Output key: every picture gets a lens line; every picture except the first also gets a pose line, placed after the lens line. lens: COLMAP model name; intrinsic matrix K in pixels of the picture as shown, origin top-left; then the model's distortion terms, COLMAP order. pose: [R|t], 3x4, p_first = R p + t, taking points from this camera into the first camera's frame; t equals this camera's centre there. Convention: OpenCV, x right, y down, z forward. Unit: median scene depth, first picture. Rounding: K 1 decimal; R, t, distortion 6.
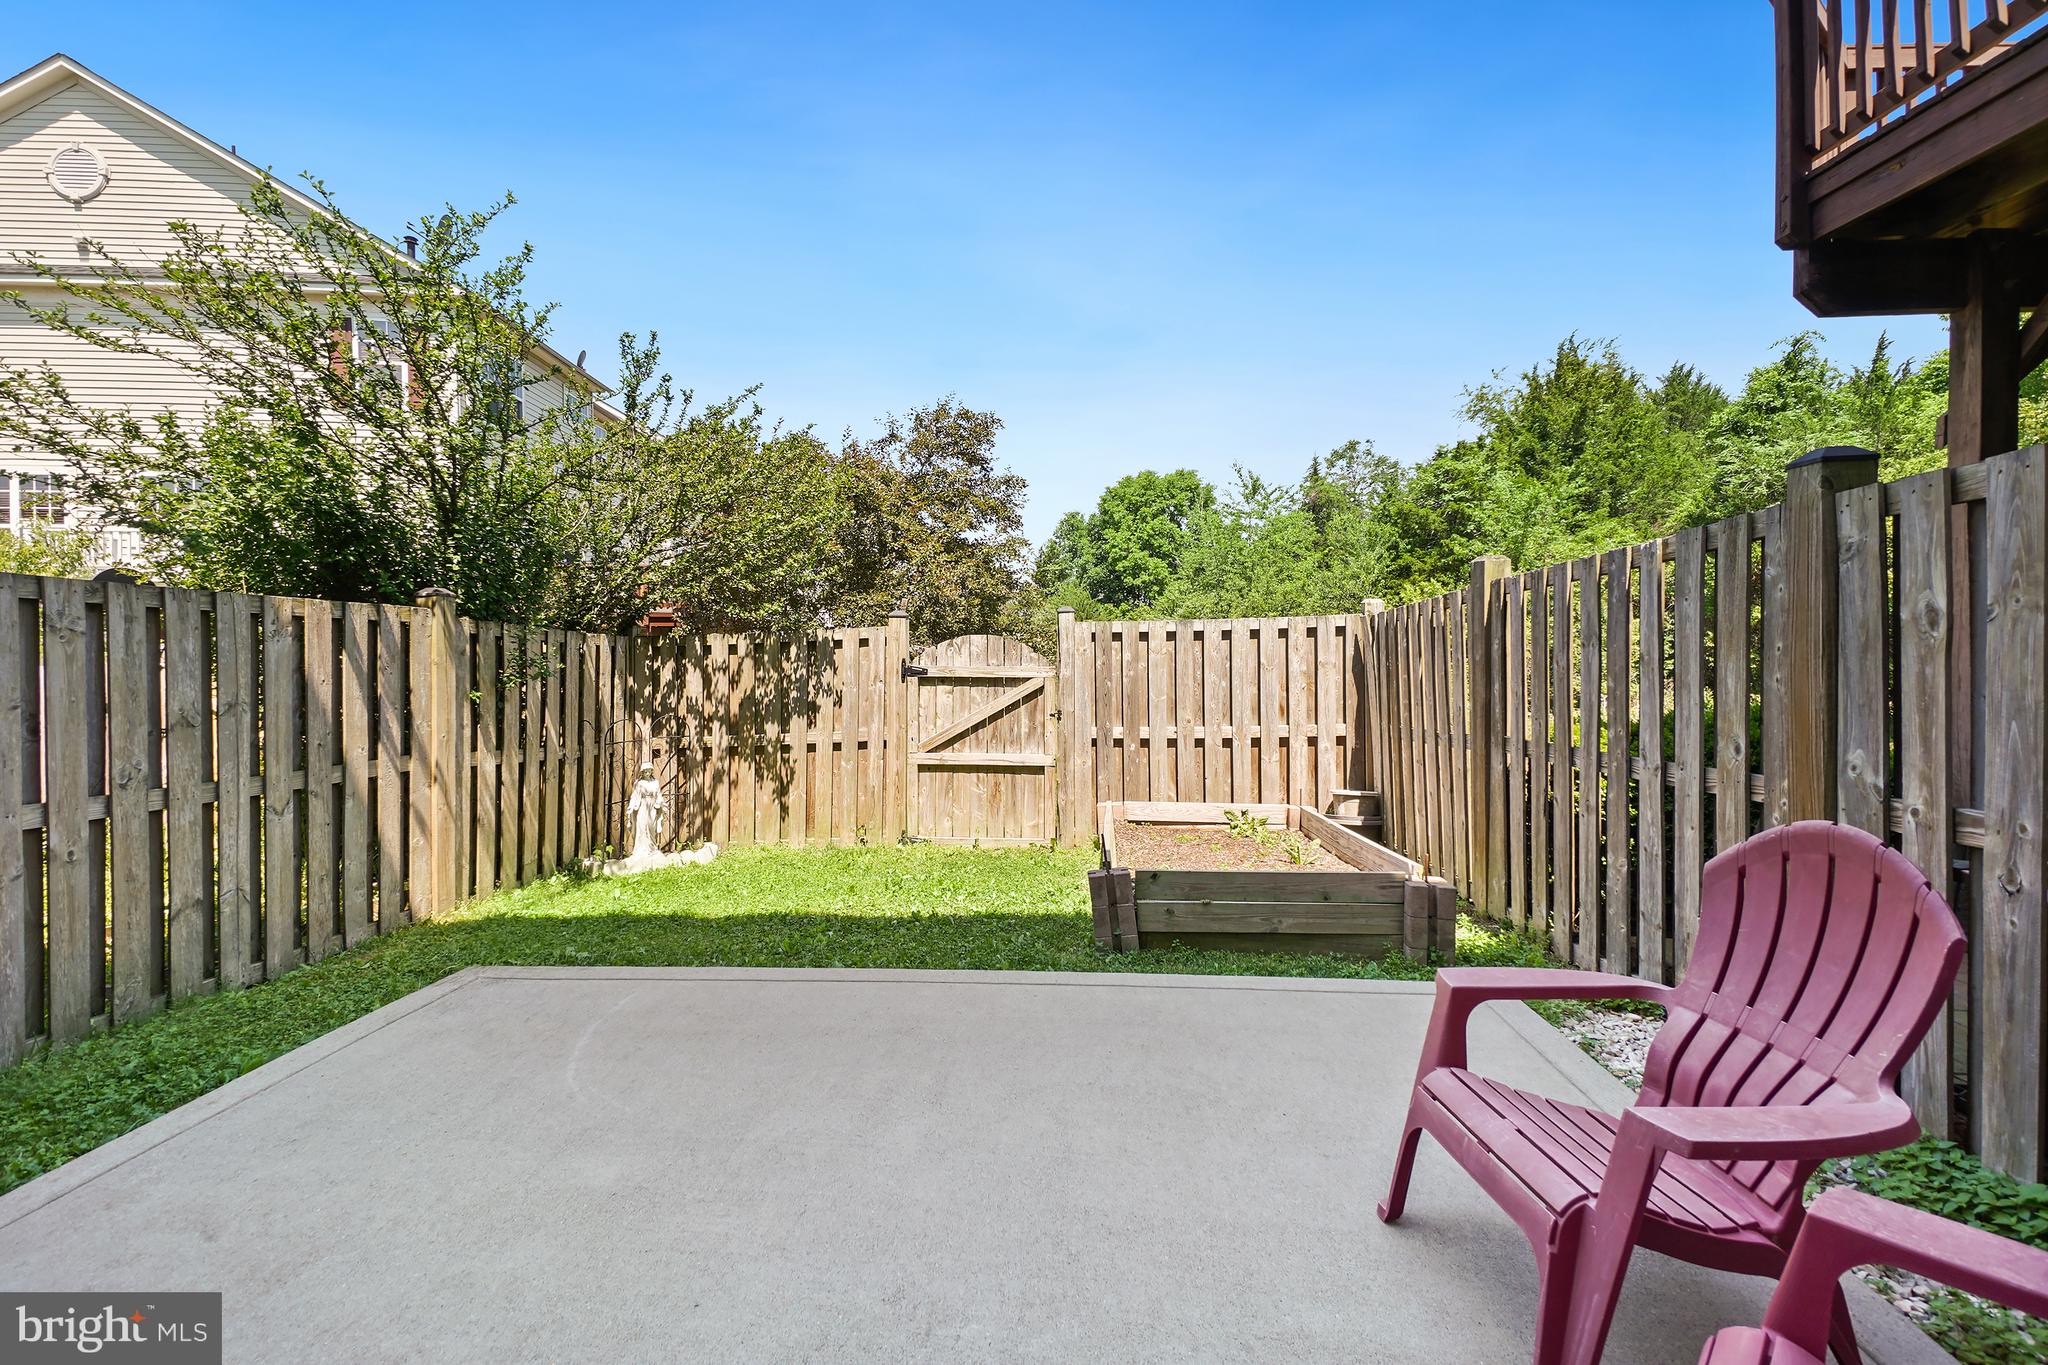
lens RADIAL K [[875.9, 0, 1018.9], [0, 875.9, 644.4], [0, 0, 1]] dist [0.064627, -0.021848]
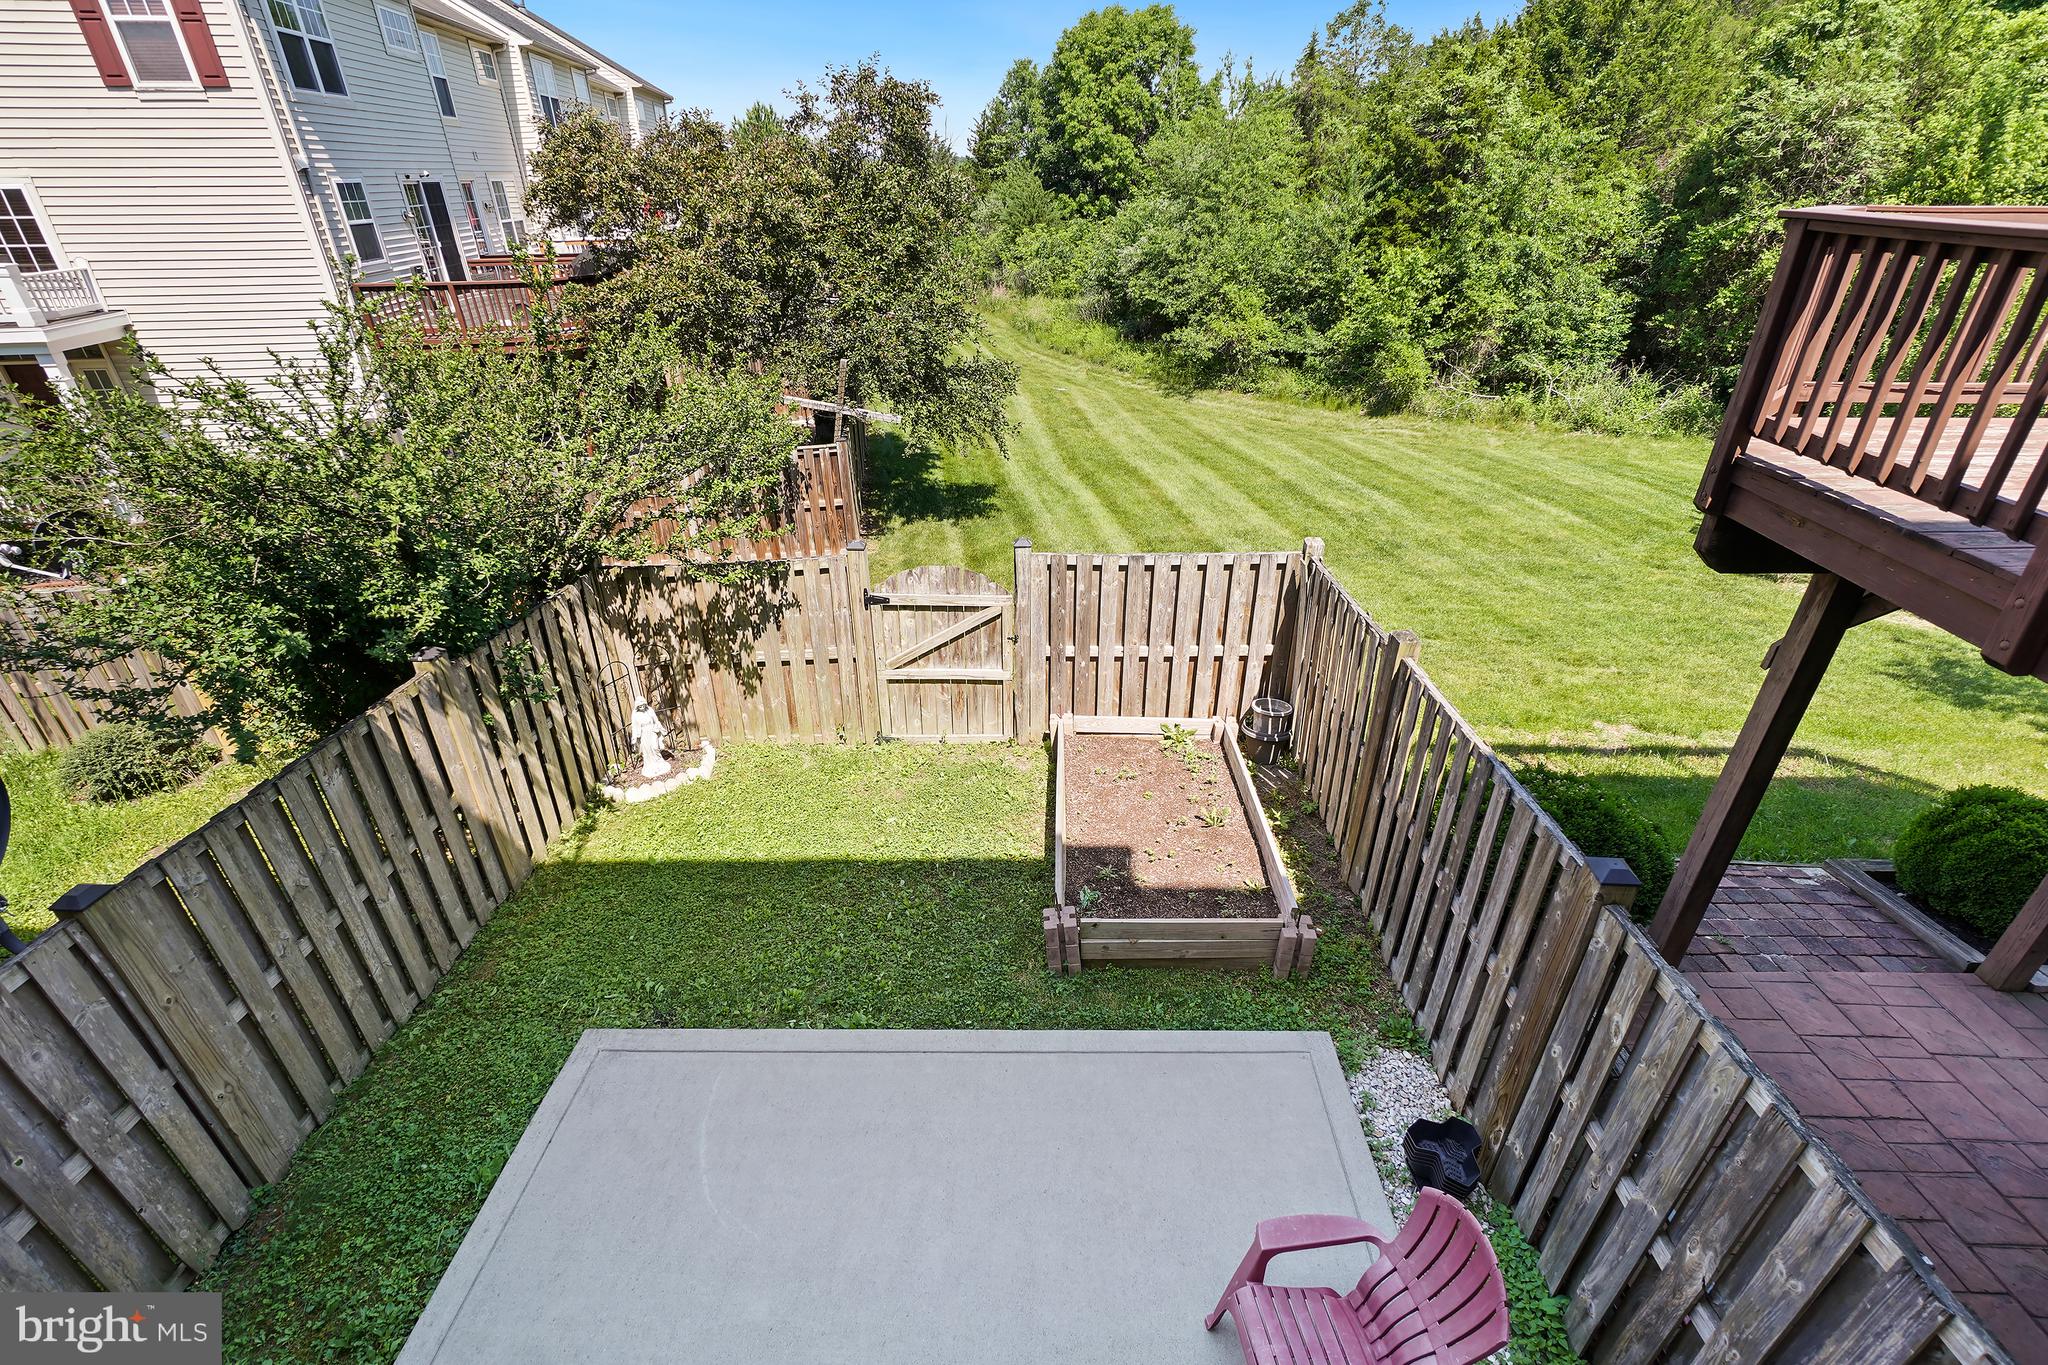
lens RADIAL K [[891.3, 0, 1019.6], [0, 891.3, 666.6], [0, 0, 1]] dist [-0.001906, 0.000650]
pose [[0.998208, -0.029152, 0.052253, -0.007846], [0.001050, 0.881683, 0.471840, -0.399564], [-0.059826, -0.470940, 0.880134, 0.021482]]
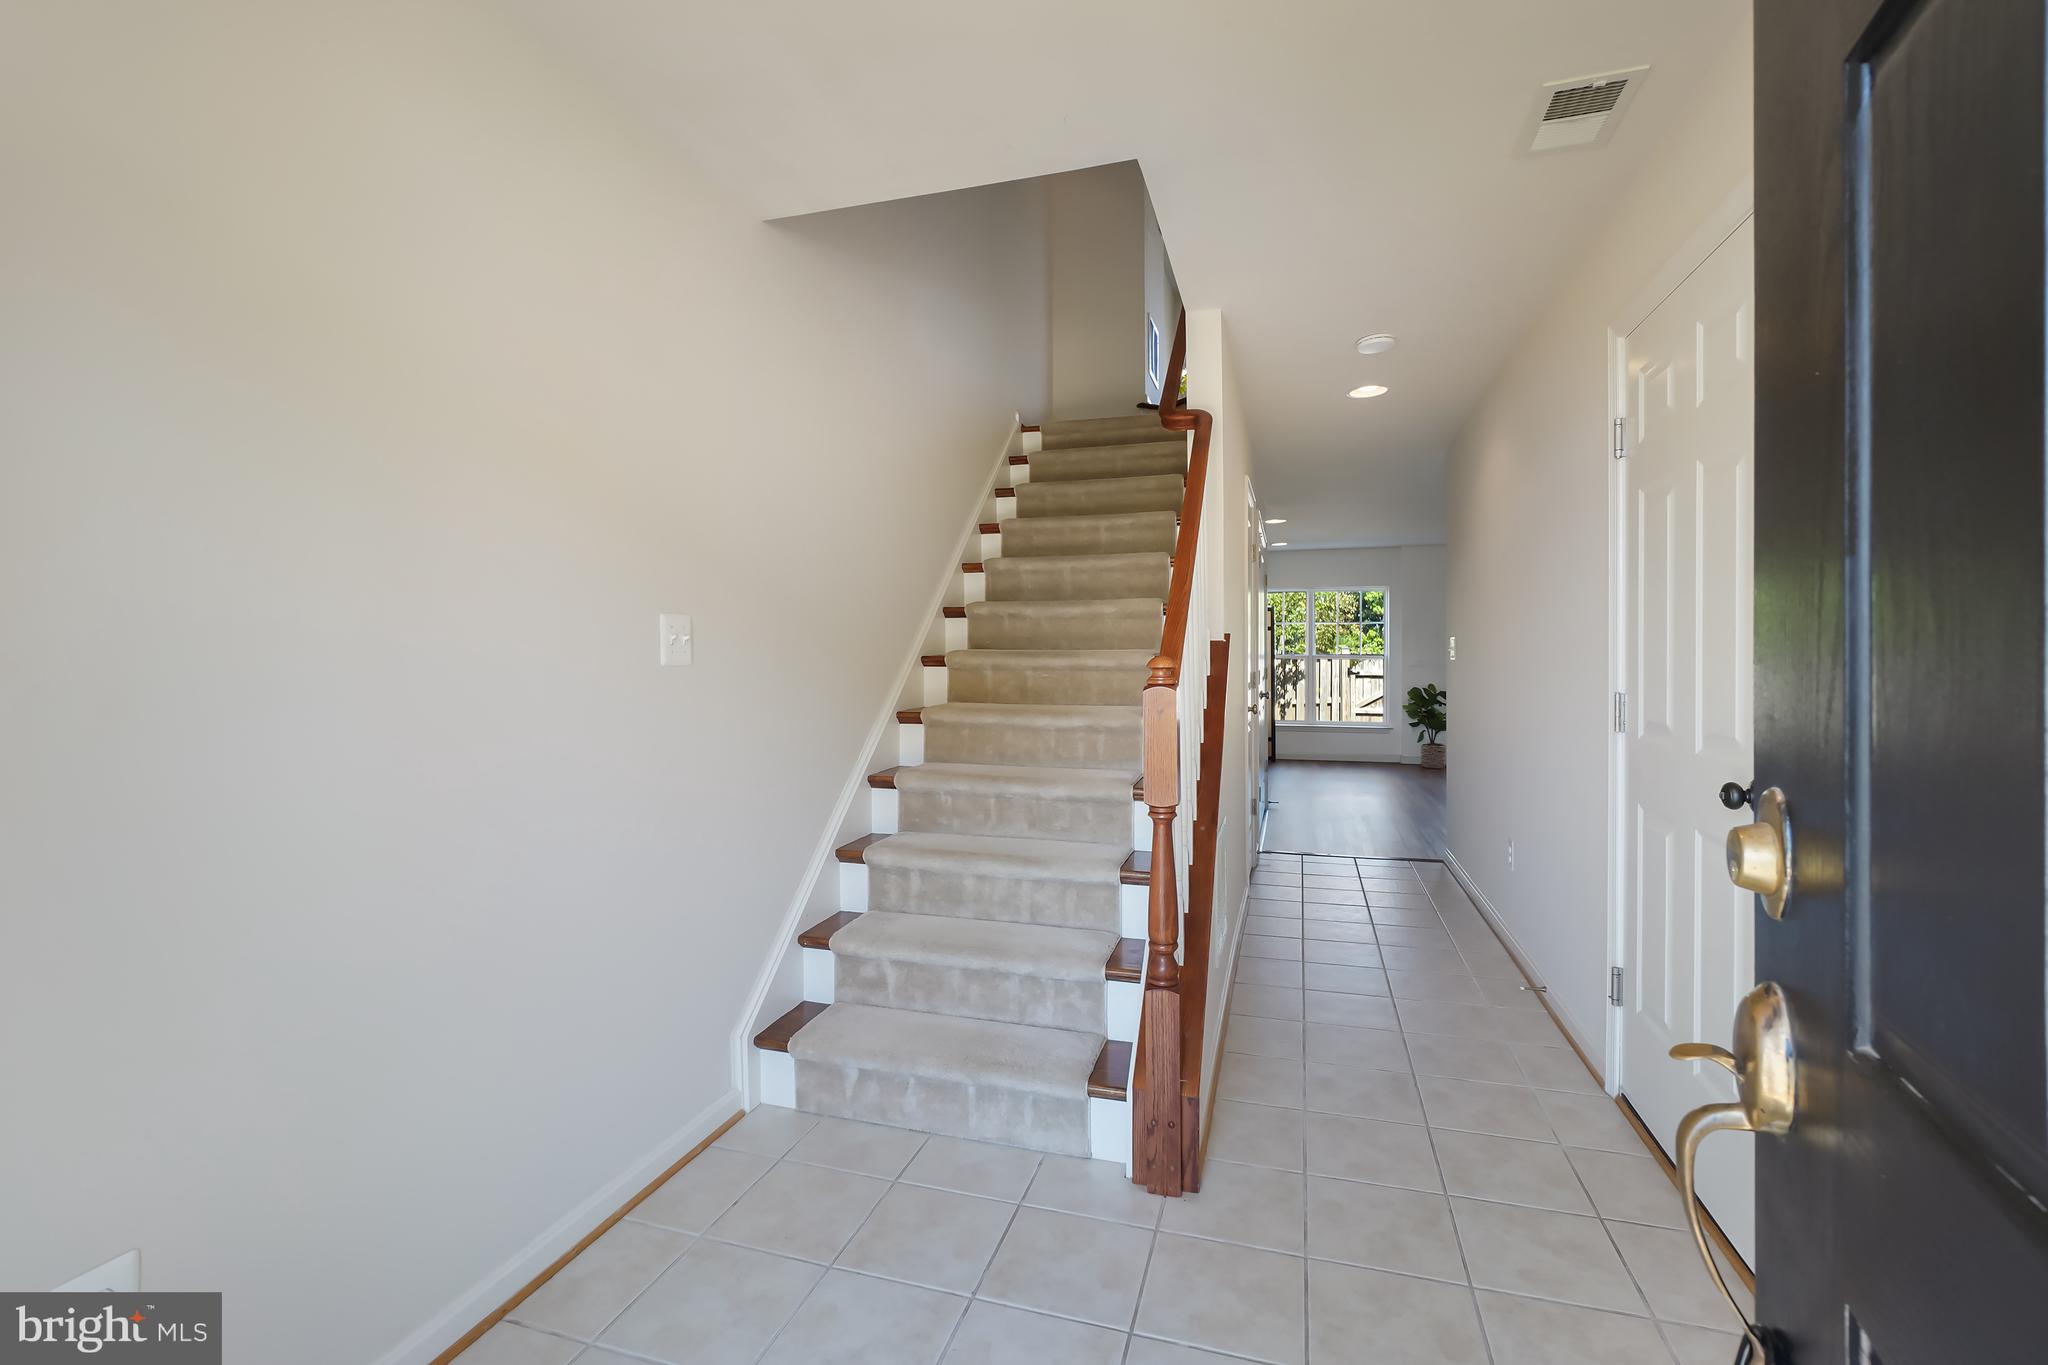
lens RADIAL K [[891.3, 0, 1019.6], [0, 891.3, 666.6], [0, 0, 1]] dist [-0.001906, 0.000650]
pose [[0.973420, 0.002949, -0.229008, -0.437710], [-0.003571, 0.999991, -0.002300, 0.023720], [0.228999, 0.003057, 0.973422, -1.475879]]
